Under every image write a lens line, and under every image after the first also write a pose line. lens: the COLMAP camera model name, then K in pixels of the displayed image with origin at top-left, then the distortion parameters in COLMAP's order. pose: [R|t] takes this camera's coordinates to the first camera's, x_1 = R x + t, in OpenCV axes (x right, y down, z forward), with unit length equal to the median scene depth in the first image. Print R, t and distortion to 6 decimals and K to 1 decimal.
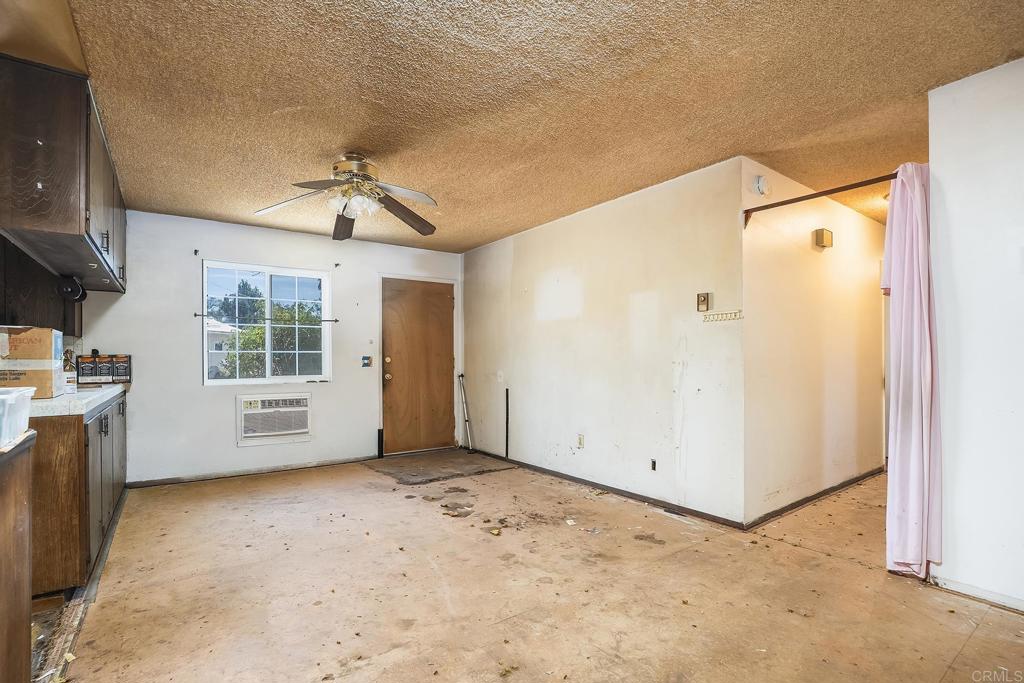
lens RADIAL K [[471.4, 0, 505.5], [0, 471.4, 354.9], [0, 0, 1]] dist [-0.001080, -0.000134]
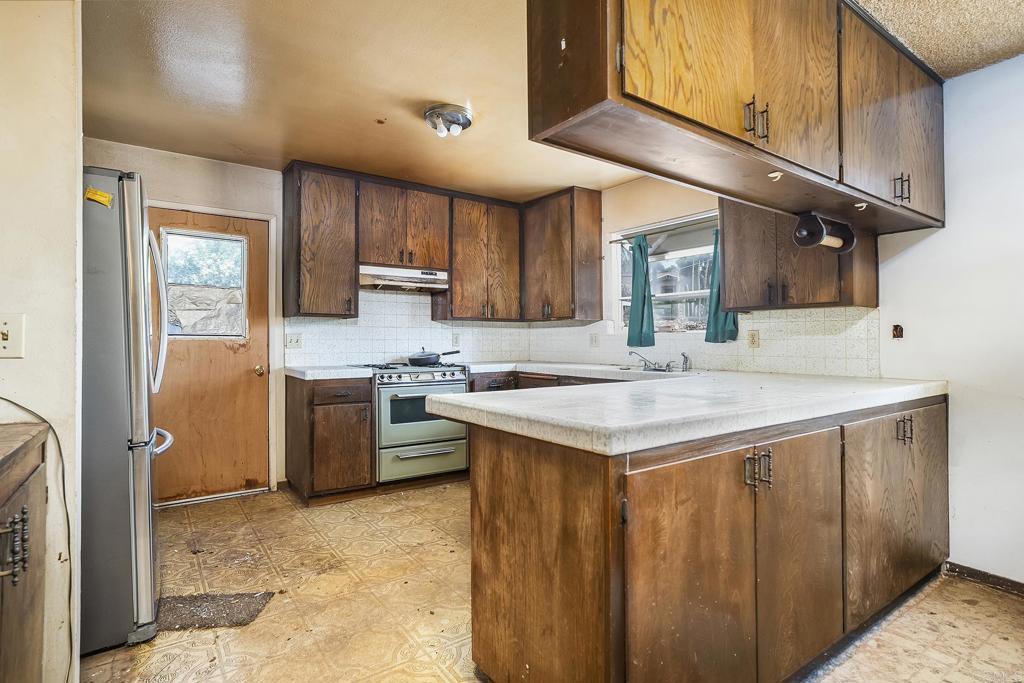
lens RADIAL K [[512.4, 0, 512.0], [0, 512.4, 341.5], [0, 0, 1]] dist [-0.031121, -0.000088]
pose [[-0.011016, 0.008099, -0.999907, -0.351763], [0.008703, 0.999930, 0.008004, -0.001902], [0.999901, -0.008614, -0.011085, 0.901114]]
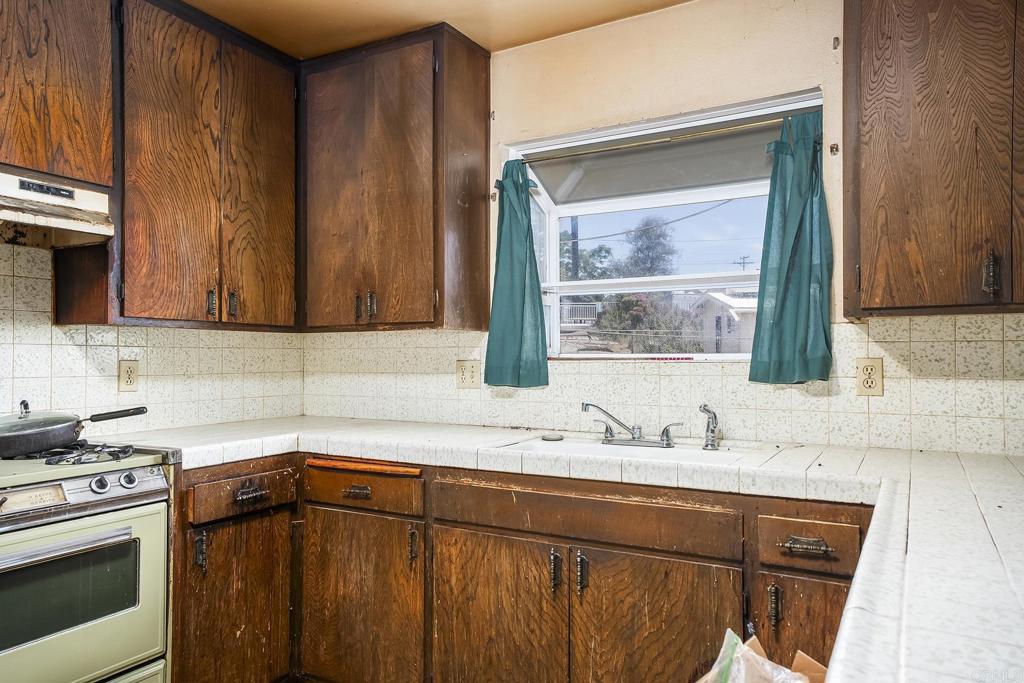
lens RADIAL K [[693.8, 0, 489.7], [0, 693.8, 342.7], [0, 0, 1]] dist [-0.000623, 0.102780]
pose [[0.392744, -0.013417, -0.919550, -1.263616], [0.006296, 0.999909, -0.011900, -0.031605], [0.919626, -0.001116, 0.392793, 0.726023]]
